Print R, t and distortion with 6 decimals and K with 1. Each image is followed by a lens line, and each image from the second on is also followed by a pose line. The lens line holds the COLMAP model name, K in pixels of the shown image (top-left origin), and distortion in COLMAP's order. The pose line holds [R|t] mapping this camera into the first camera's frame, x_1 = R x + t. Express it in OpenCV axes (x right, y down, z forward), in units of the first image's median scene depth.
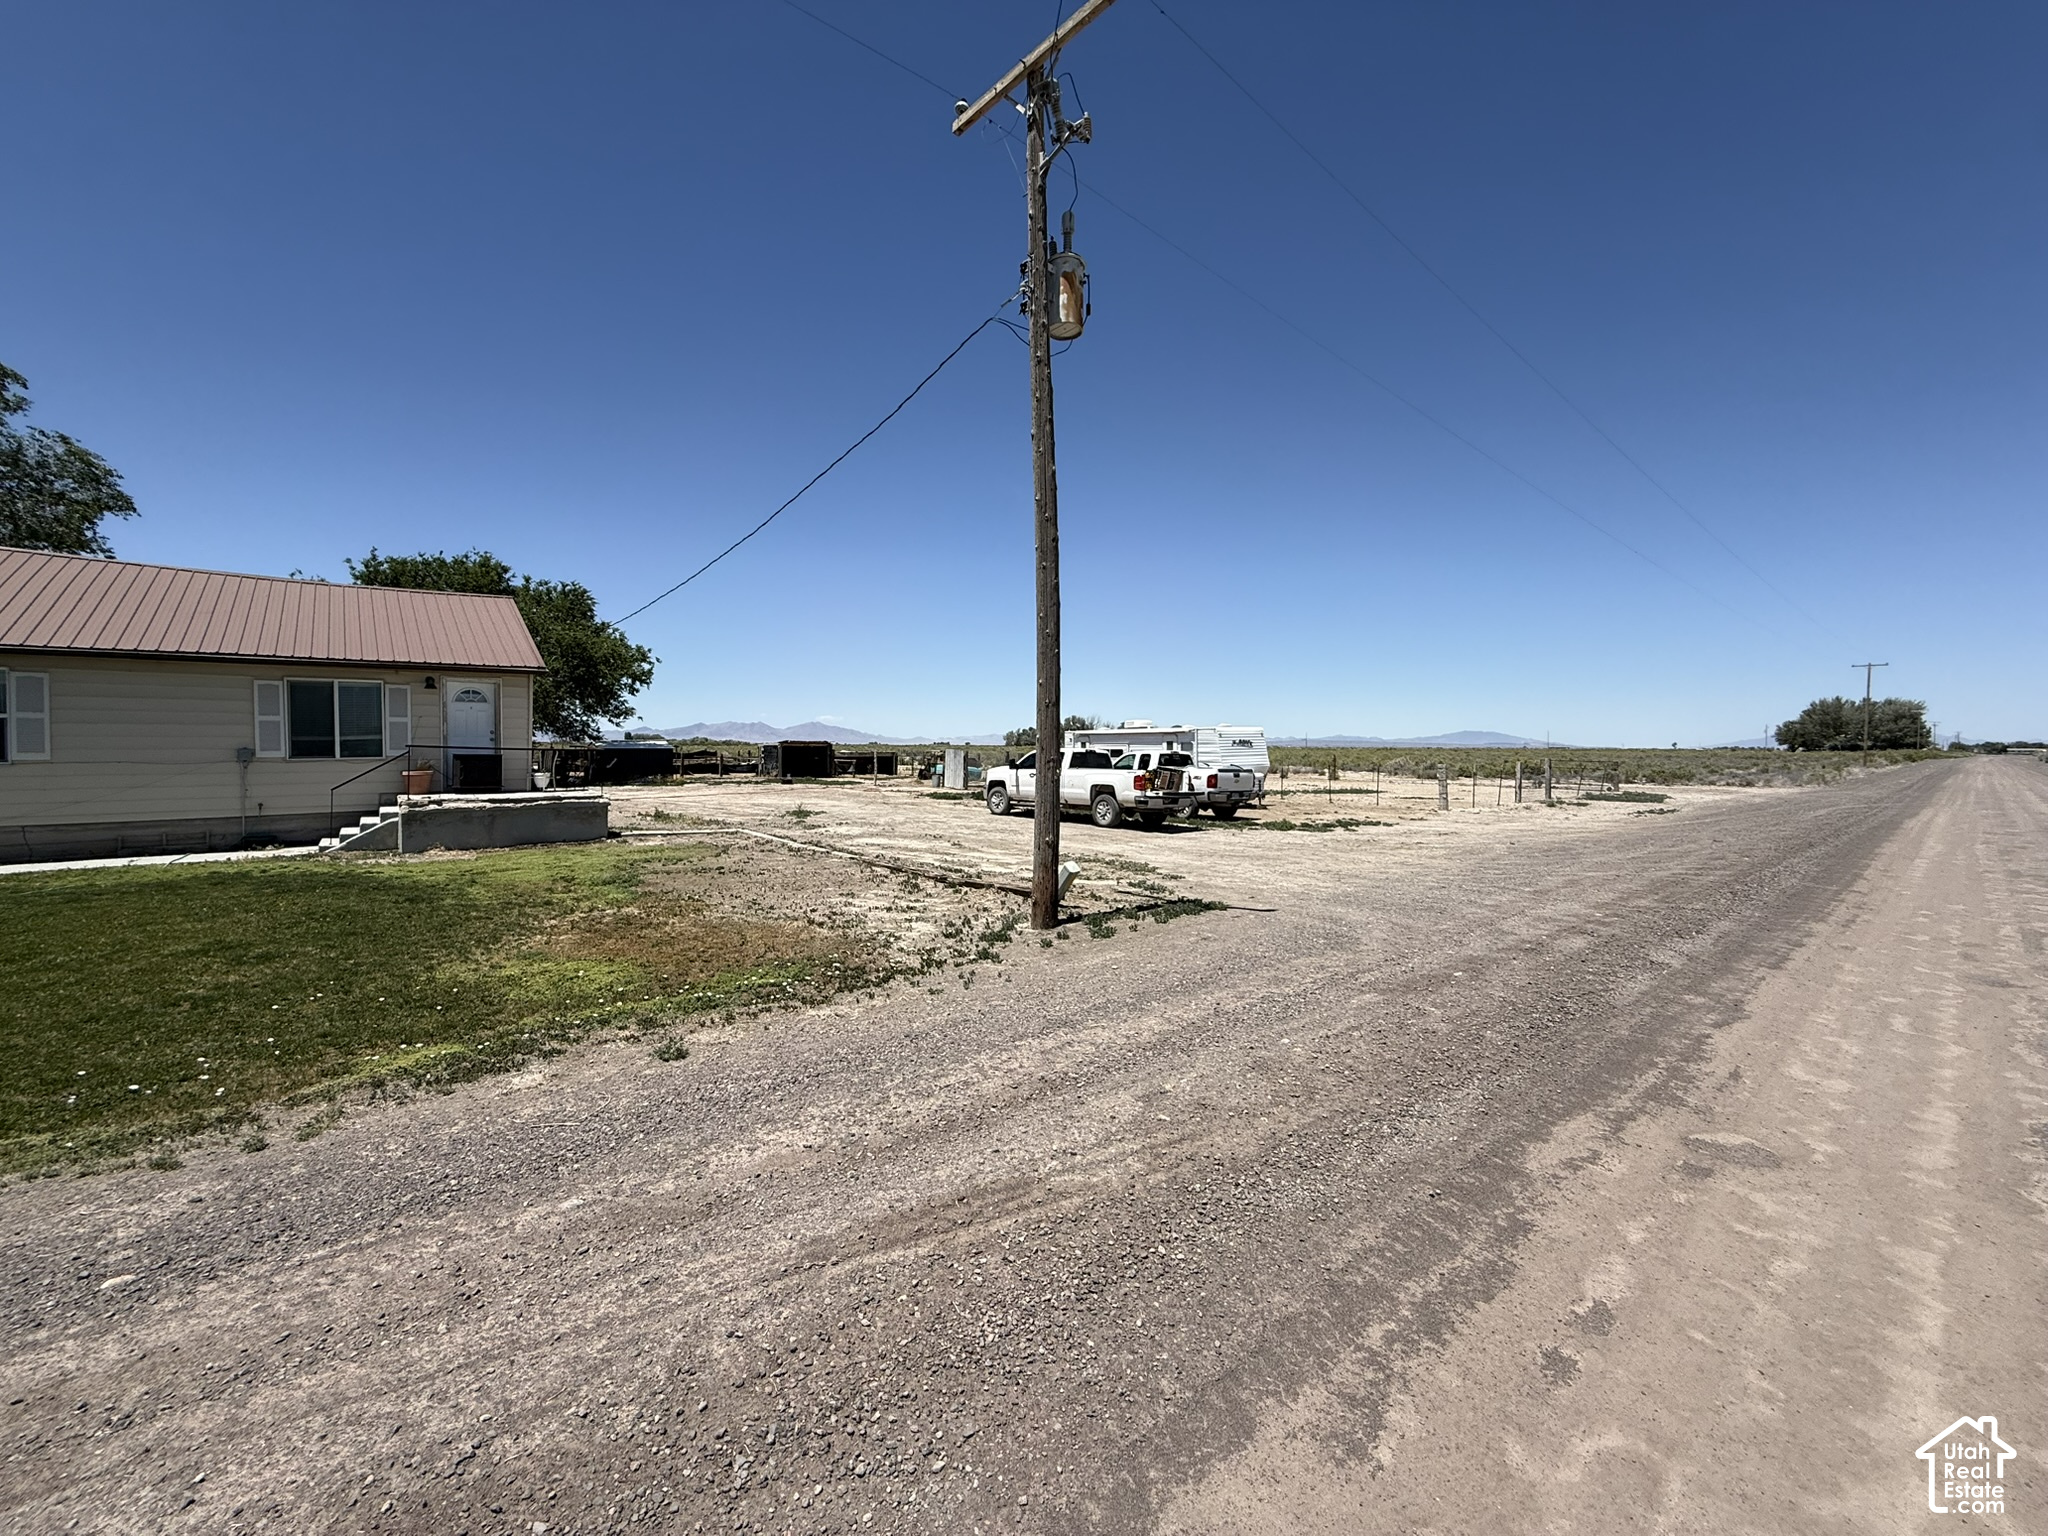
lens RADIAL K [[817.5, 0, 1018.7], [0, 817.5, 774.2], [0, 0, 1]] dist [-0.000849, -0.000024]
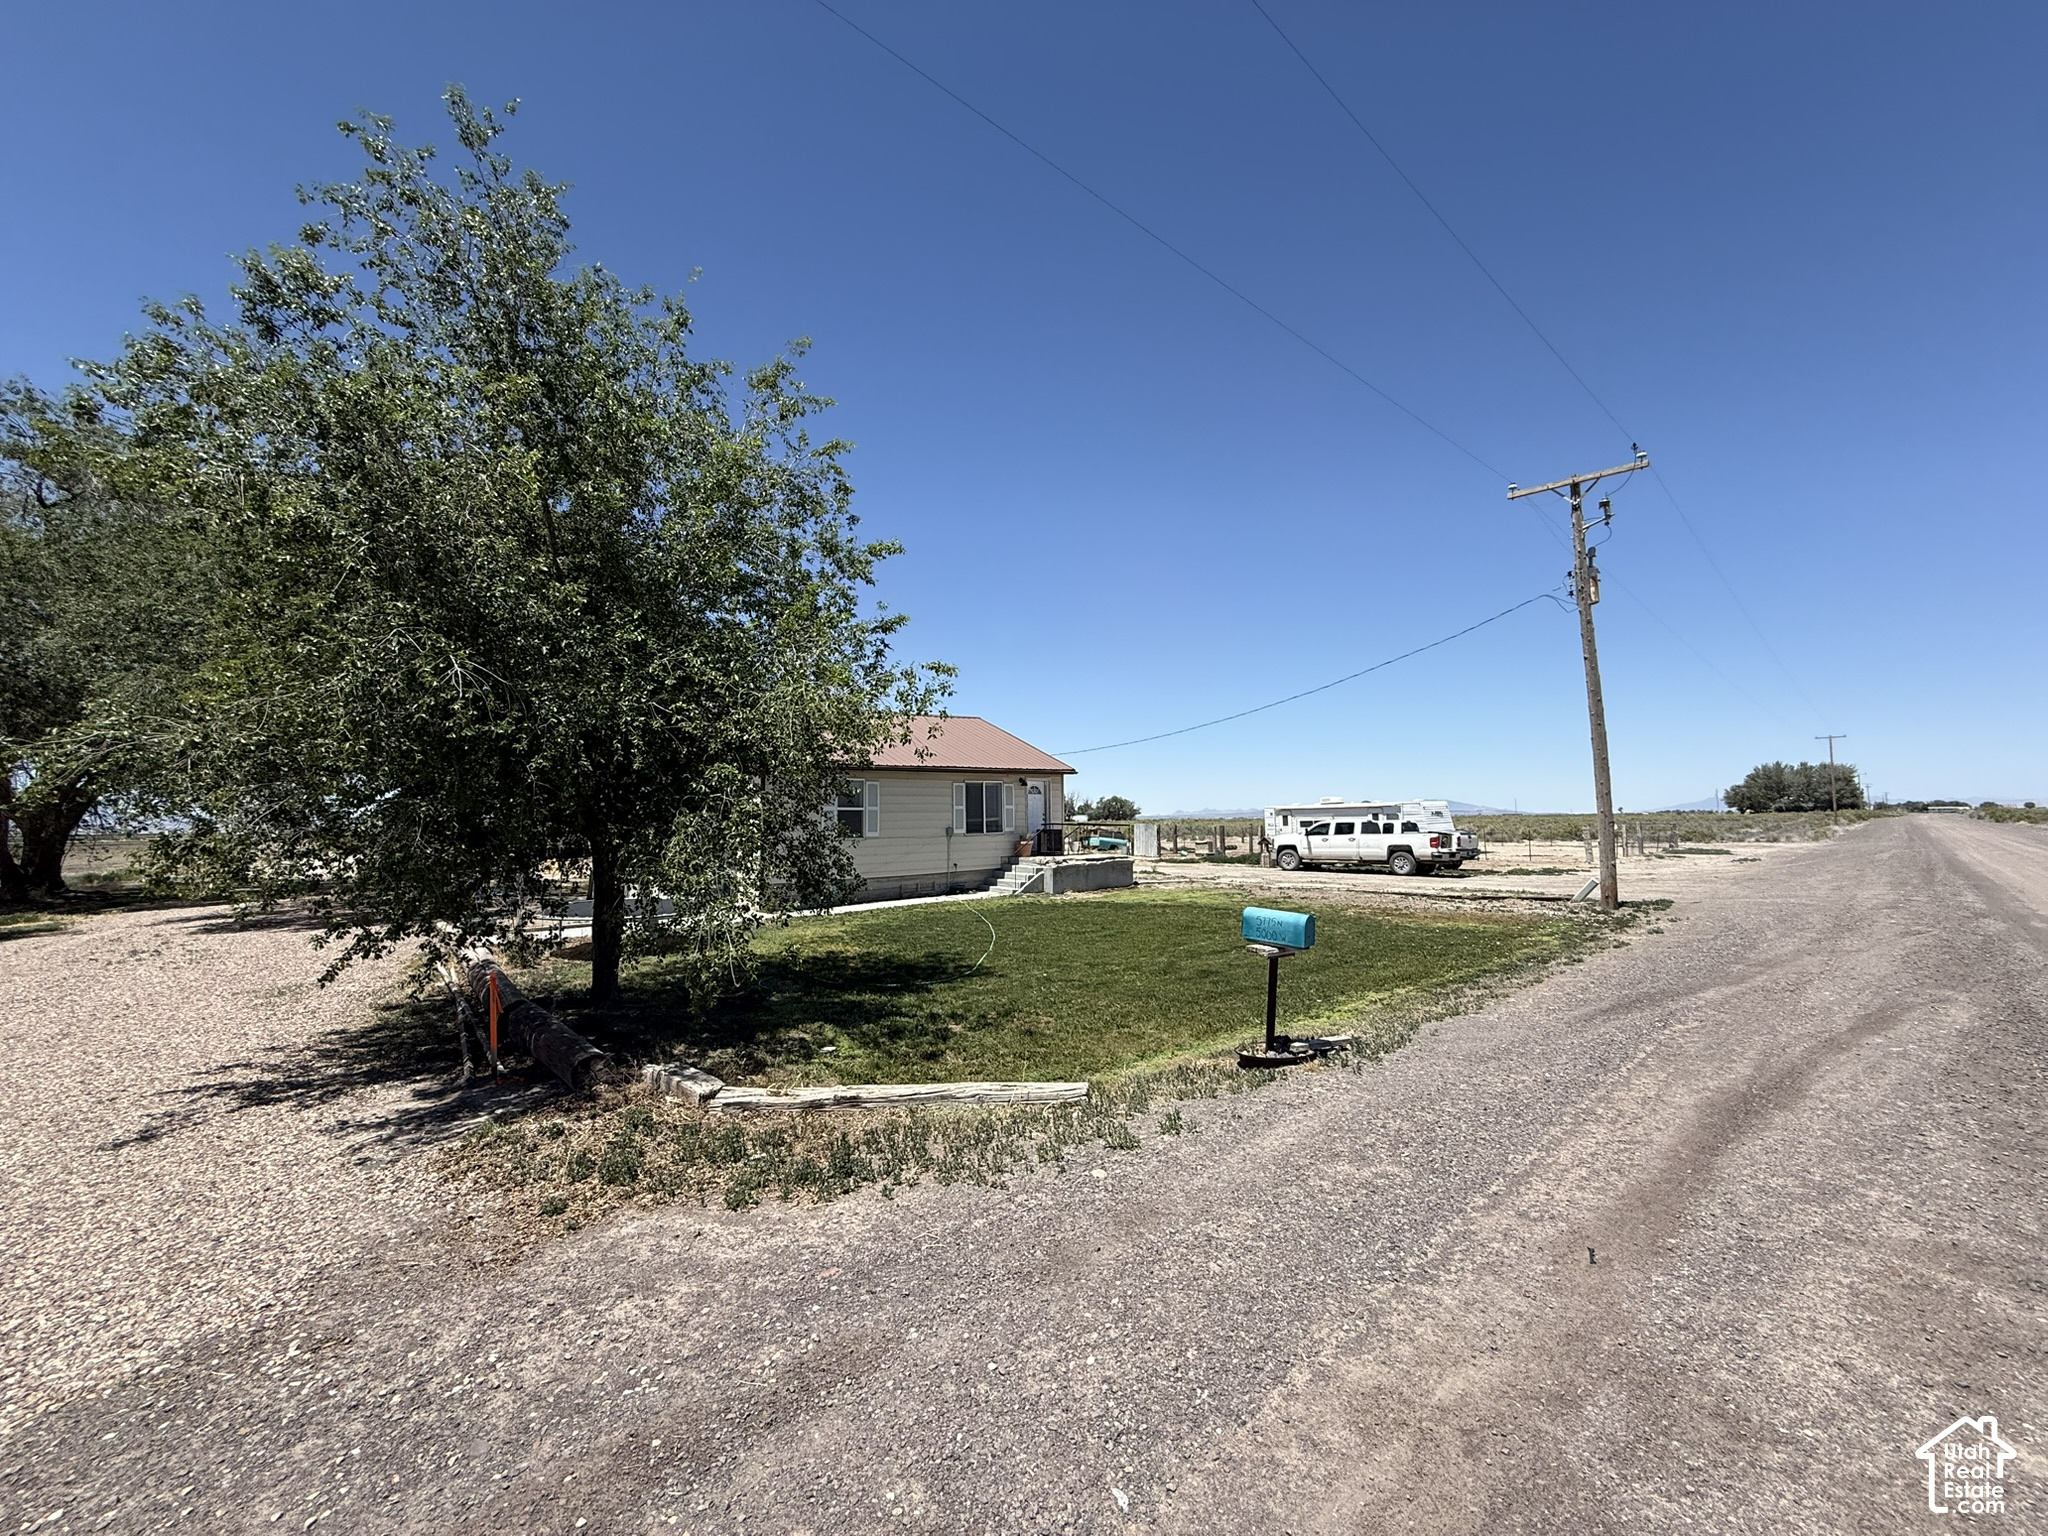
lens RADIAL K [[817.5, 0, 1028.6], [0, 817.5, 763.5], [0, 0, 1]] dist [-0.000849, -0.000024]
pose [[0.998650, -0.014914, 0.049749, -0.407629], [0.020077, 0.994273, -0.104967, 0.005677], [-0.047899, 0.105824, 0.993231, -0.247583]]
